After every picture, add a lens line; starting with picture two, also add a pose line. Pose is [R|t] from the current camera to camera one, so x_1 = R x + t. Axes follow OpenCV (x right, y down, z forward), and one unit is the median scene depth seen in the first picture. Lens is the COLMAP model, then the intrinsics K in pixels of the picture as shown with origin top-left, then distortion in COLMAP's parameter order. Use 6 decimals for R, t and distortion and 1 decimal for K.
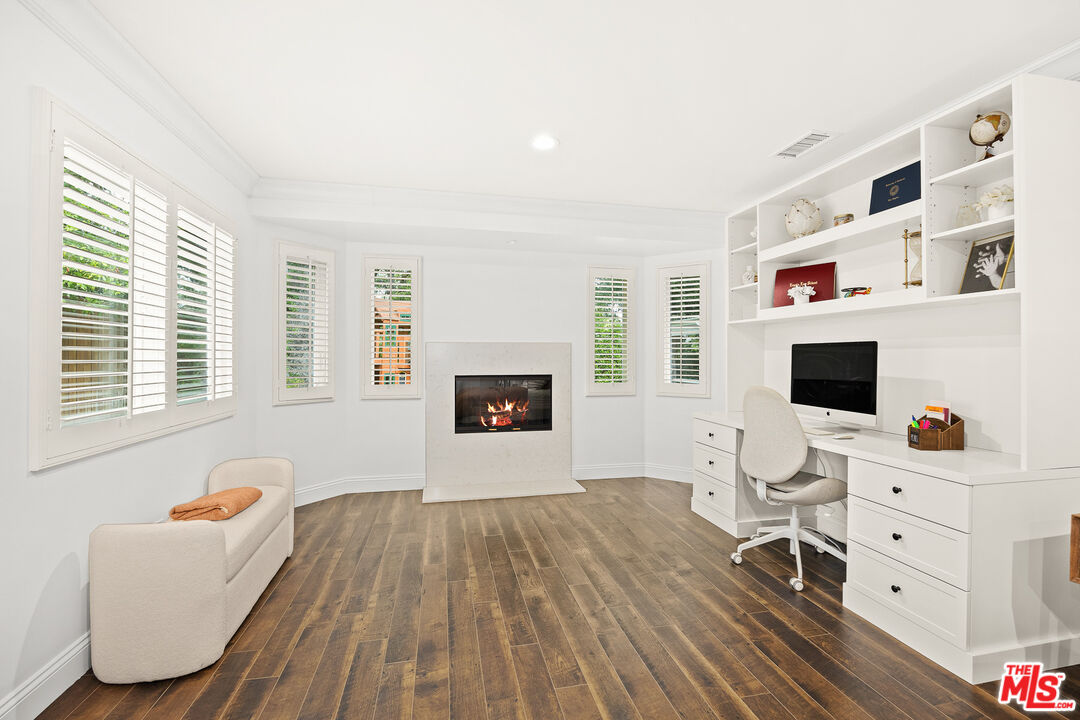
lens RADIAL K [[447.0, 0, 549.9], [0, 447.0, 357.8], [0, 0, 1]] dist [0.001810, -0.000766]
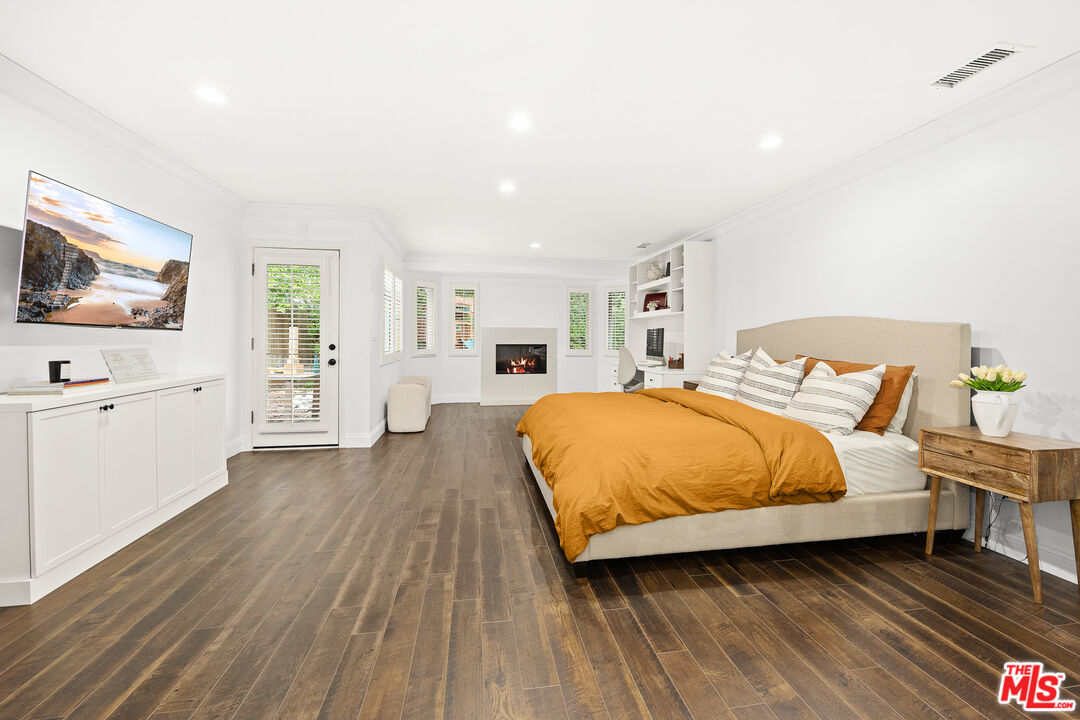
lens RADIAL K [[447.0, 0, 537.4], [0, 447.0, 351.5], [0, 0, 1]] dist [0.001810, -0.000766]
pose [[0.996483, 0.008017, -0.083415, 0.177135], [-0.005561, 0.999545, 0.029635, 0.017730], [0.083615, -0.029067, 0.996074, -1.229537]]
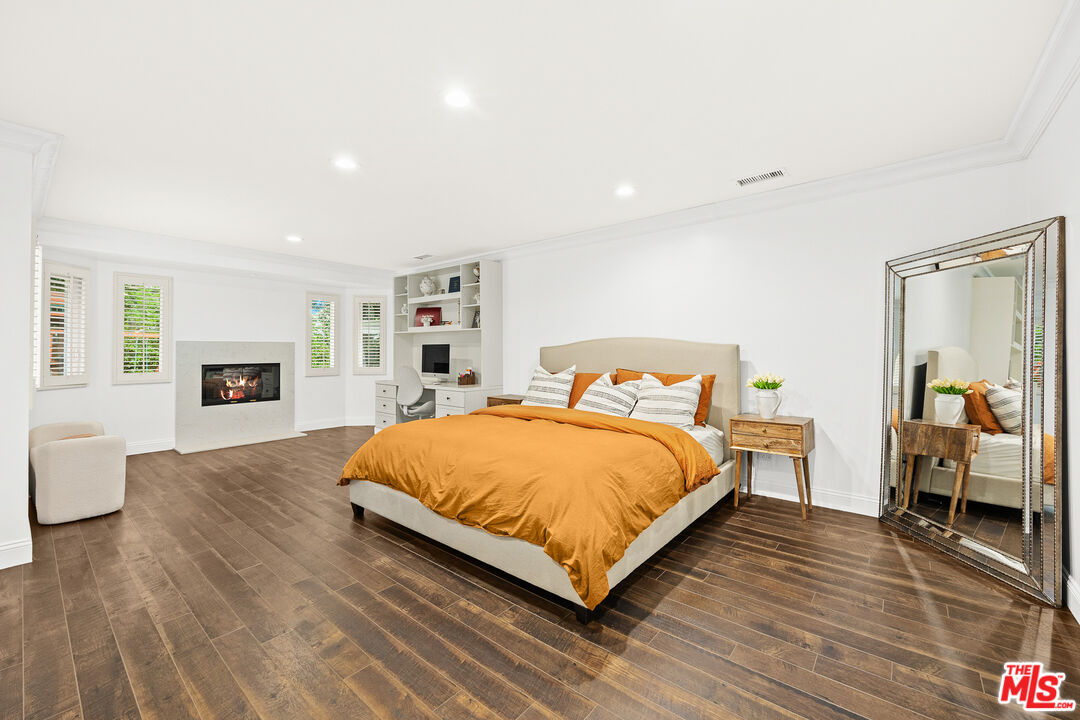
lens RADIAL K [[447.0, 0, 540.3], [0, 447.0, 350.6], [0, 0, 1]] dist [0.001810, -0.000766]
pose [[0.797656, -0.002011, 0.603110, -0.280106], [0.003391, 0.999994, -0.001150, 0.001643], [-0.603104, 0.002962, 0.797657, -0.991930]]
